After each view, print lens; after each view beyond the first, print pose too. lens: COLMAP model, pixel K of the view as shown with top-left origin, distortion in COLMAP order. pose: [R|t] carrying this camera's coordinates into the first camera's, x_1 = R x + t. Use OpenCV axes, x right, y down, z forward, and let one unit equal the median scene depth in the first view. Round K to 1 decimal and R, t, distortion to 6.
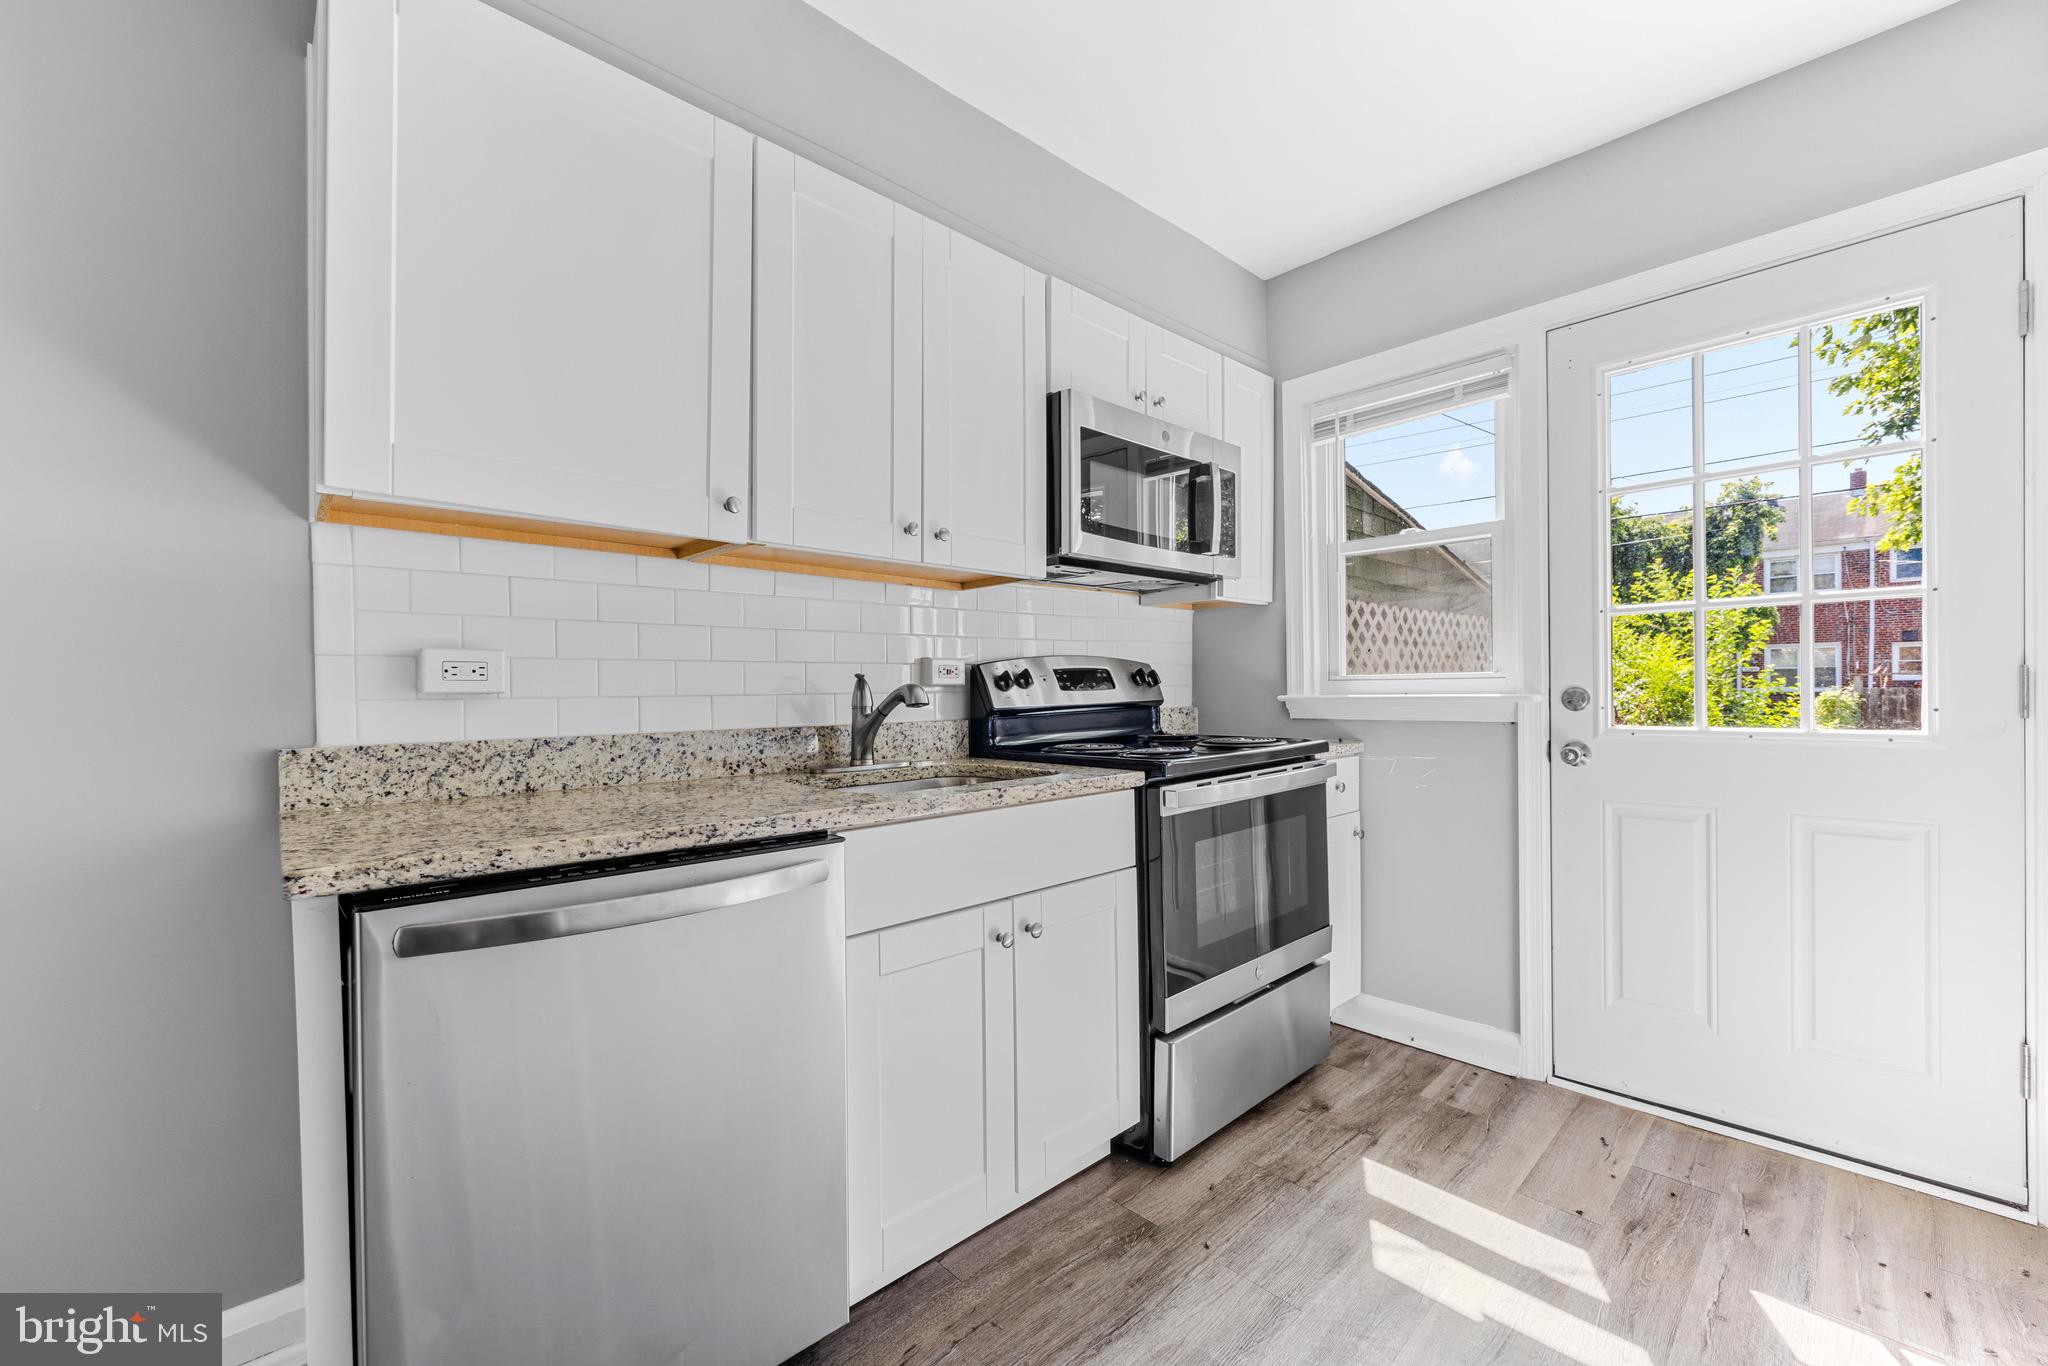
lens RADIAL K [[815.4, 0, 1027.9], [0, 815.4, 690.8], [0, 0, 1]] dist [-0.006226, 0.000851]
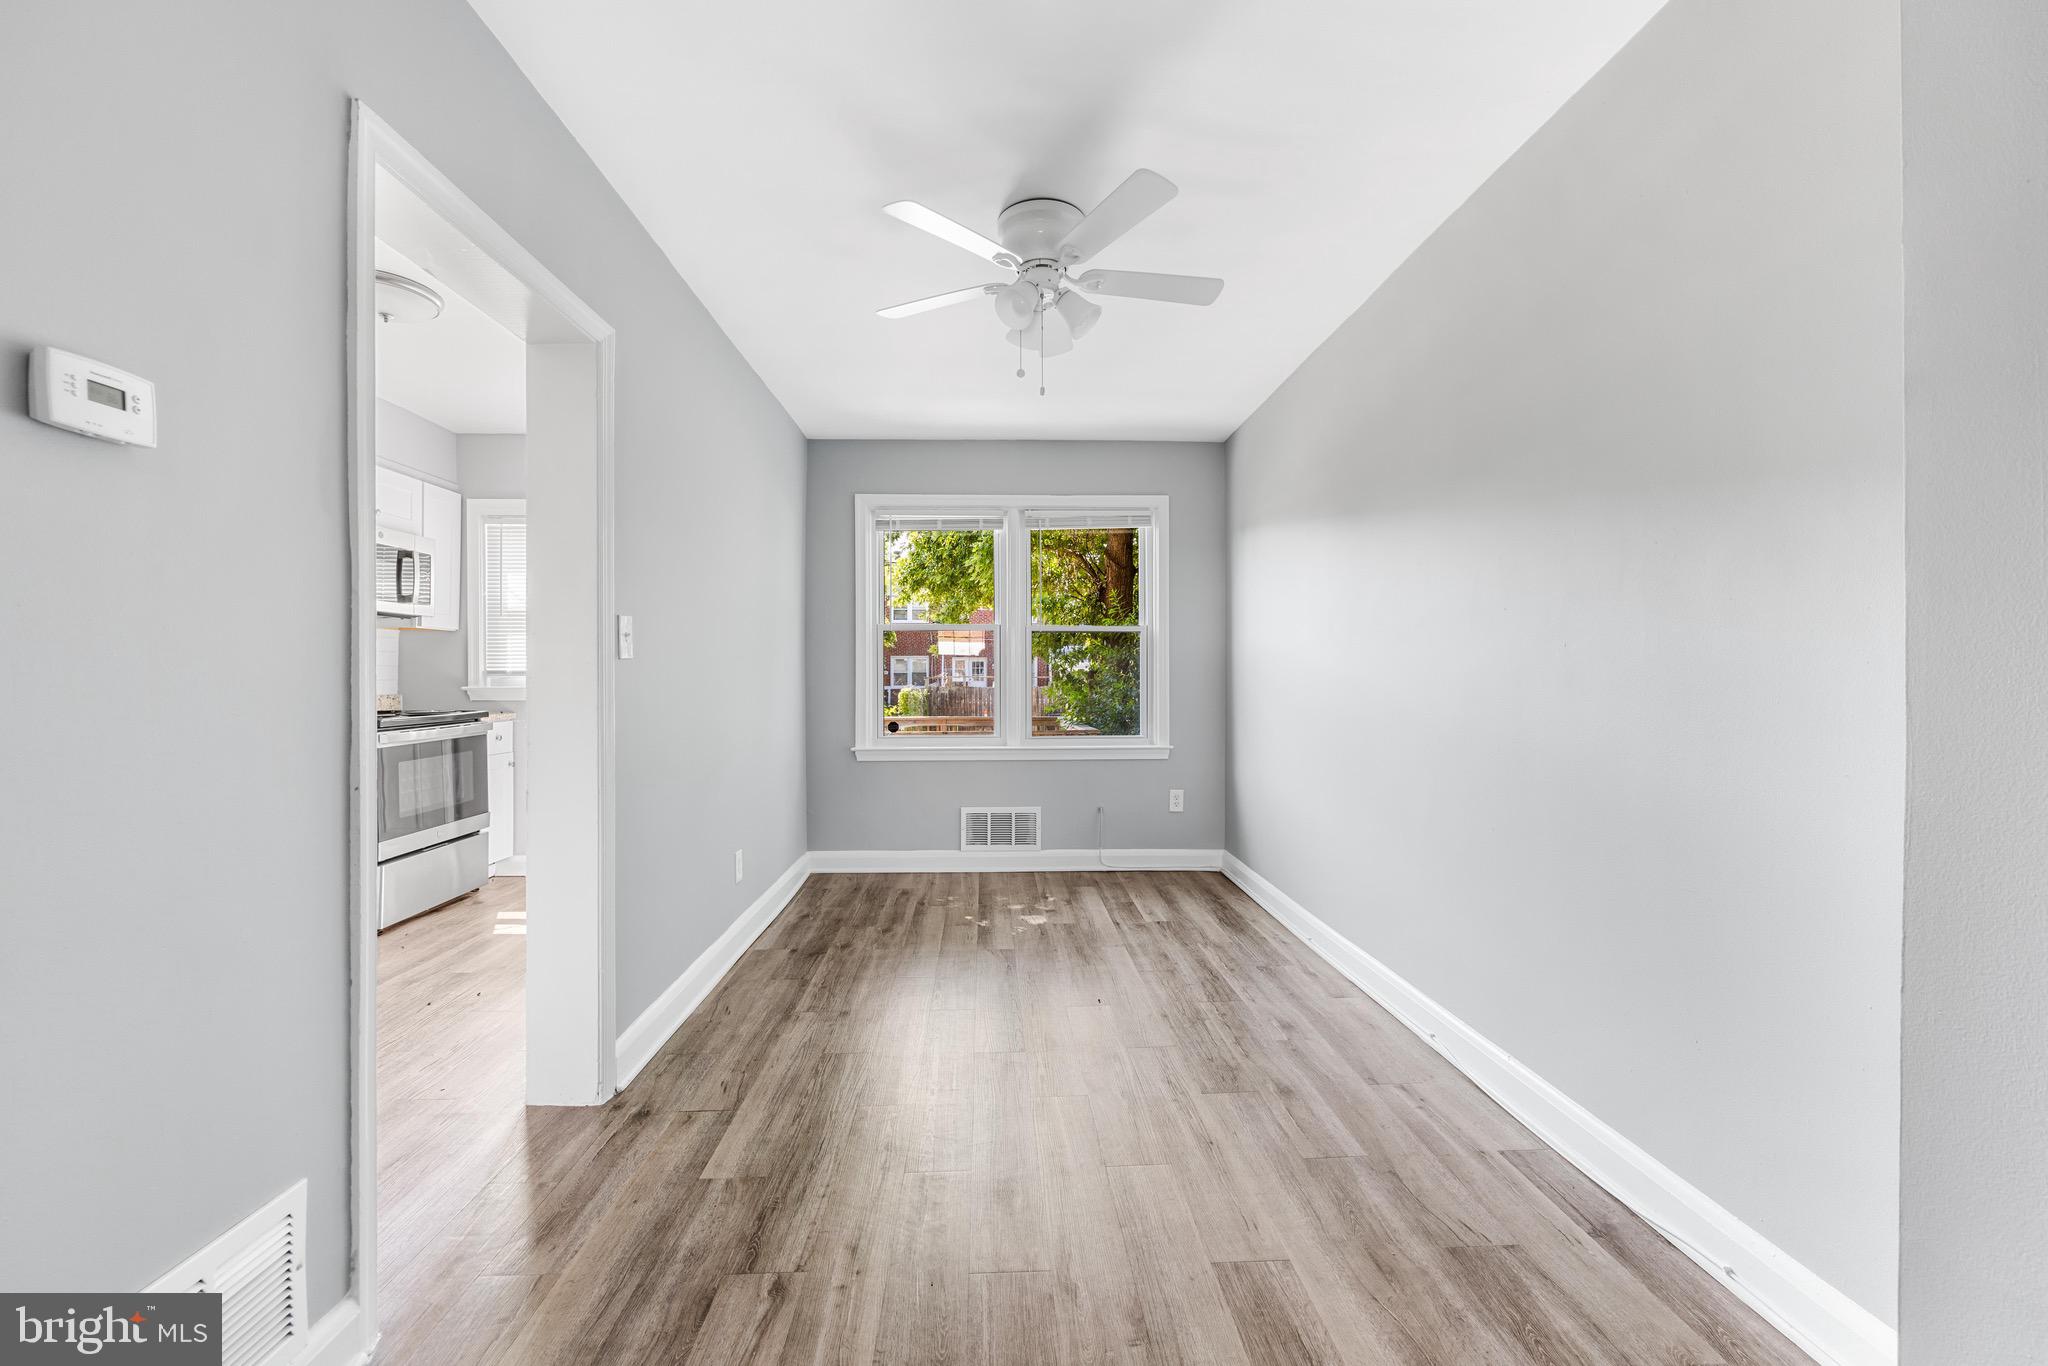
lens RADIAL K [[815.4, 0, 1021.4], [0, 815.4, 678.4], [0, 0, 1]] dist [-0.006226, 0.000851]
pose [[0.655506, 0.011600, 0.755101, -0.268455], [-0.002494, 0.999910, -0.013196, 0.010524], [-0.755186, 0.006767, 0.655476, -1.298956]]
